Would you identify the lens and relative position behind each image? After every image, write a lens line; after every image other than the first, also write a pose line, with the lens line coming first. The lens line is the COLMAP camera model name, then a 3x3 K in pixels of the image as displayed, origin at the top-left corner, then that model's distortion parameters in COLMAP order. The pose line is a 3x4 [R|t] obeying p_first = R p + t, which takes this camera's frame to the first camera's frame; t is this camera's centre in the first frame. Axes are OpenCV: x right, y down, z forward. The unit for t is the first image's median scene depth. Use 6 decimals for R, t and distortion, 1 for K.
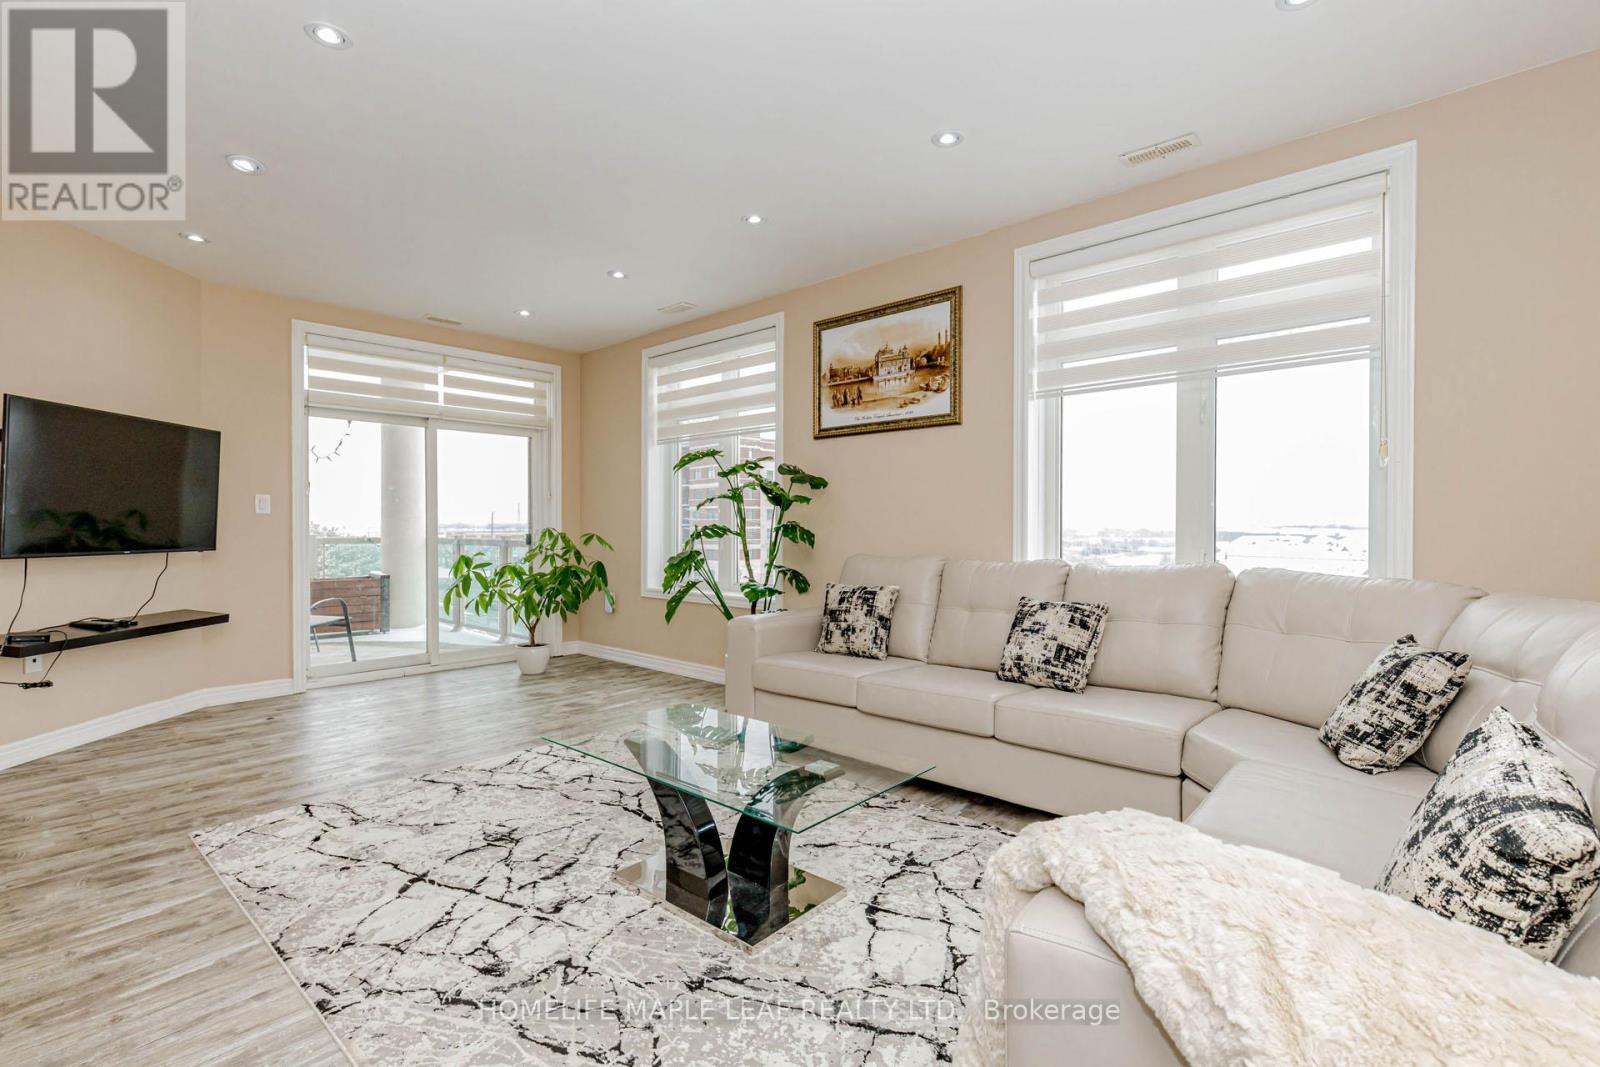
lens RADIAL K [[745.7, 0, 800.0], [0, 745.7, 533.5], [0, 0, 1]] dist [0.001845, -0.000909]
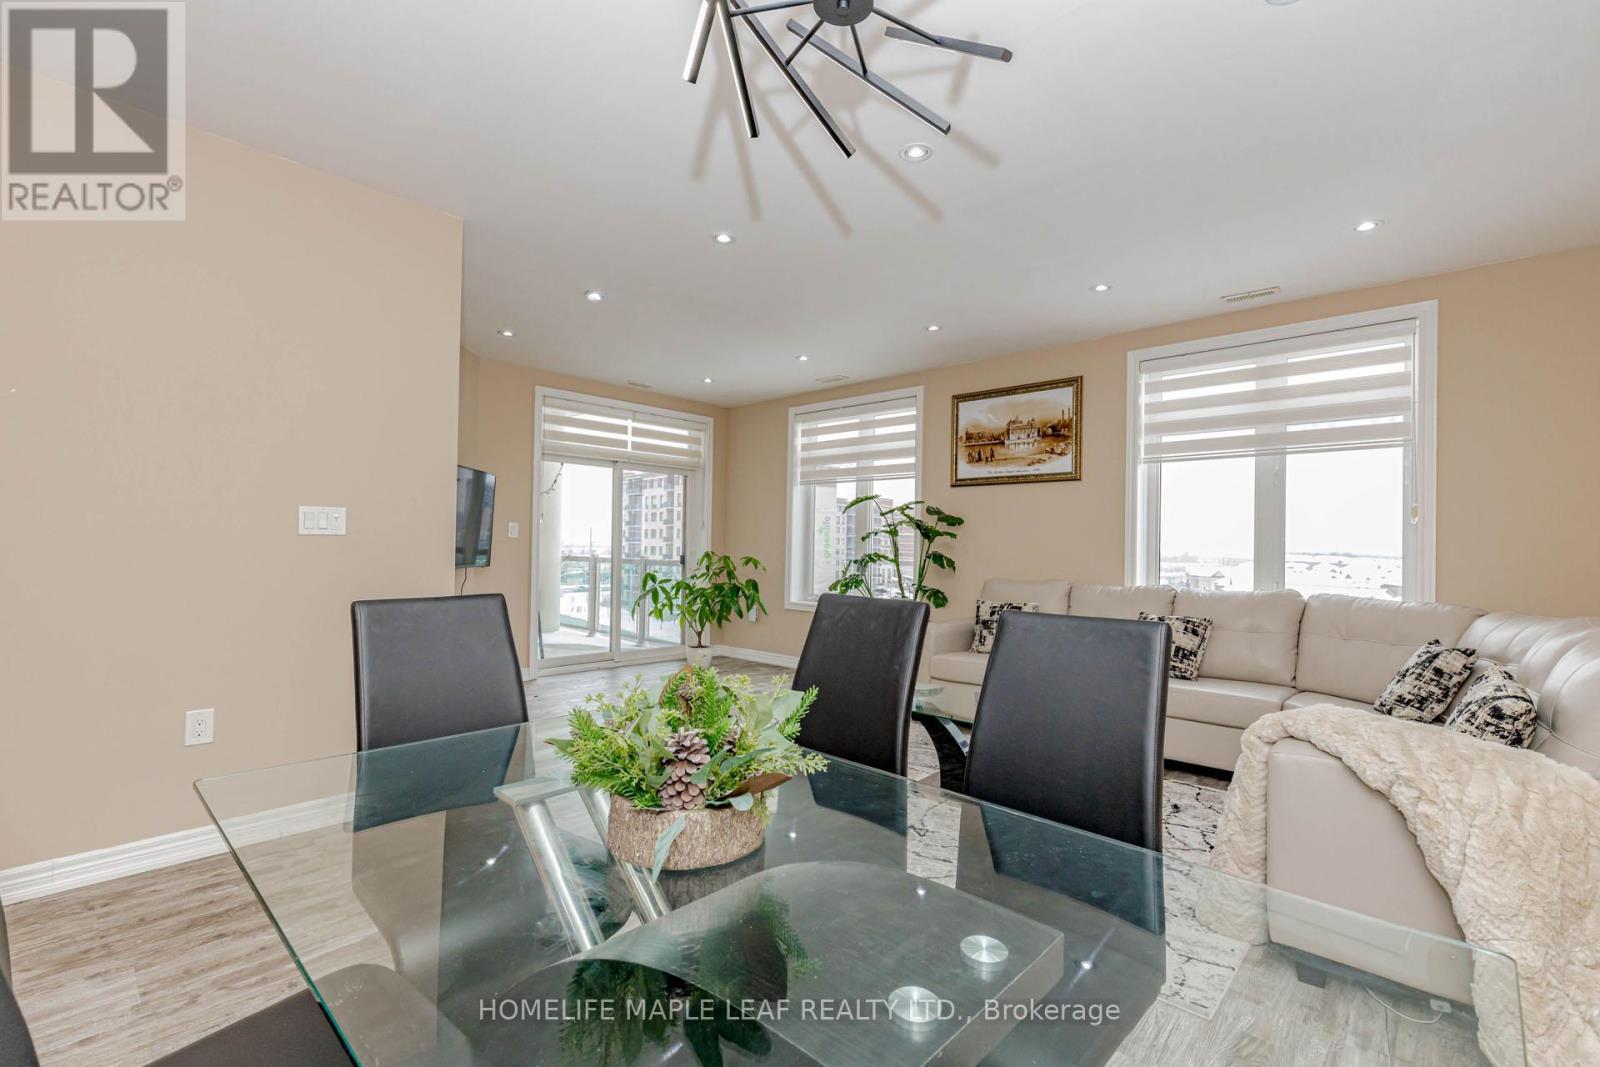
lens RADIAL K [[726.7, 0, 795.0], [0, 726.7, 537.5], [0, 0, 1]] dist [0.000679, 0.000455]
pose [[0.999711, 0.015348, -0.018490, -0.258830], [-0.015727, 0.999666, -0.020510, -0.011727], [0.018169, 0.020795, 0.999619, -0.283650]]
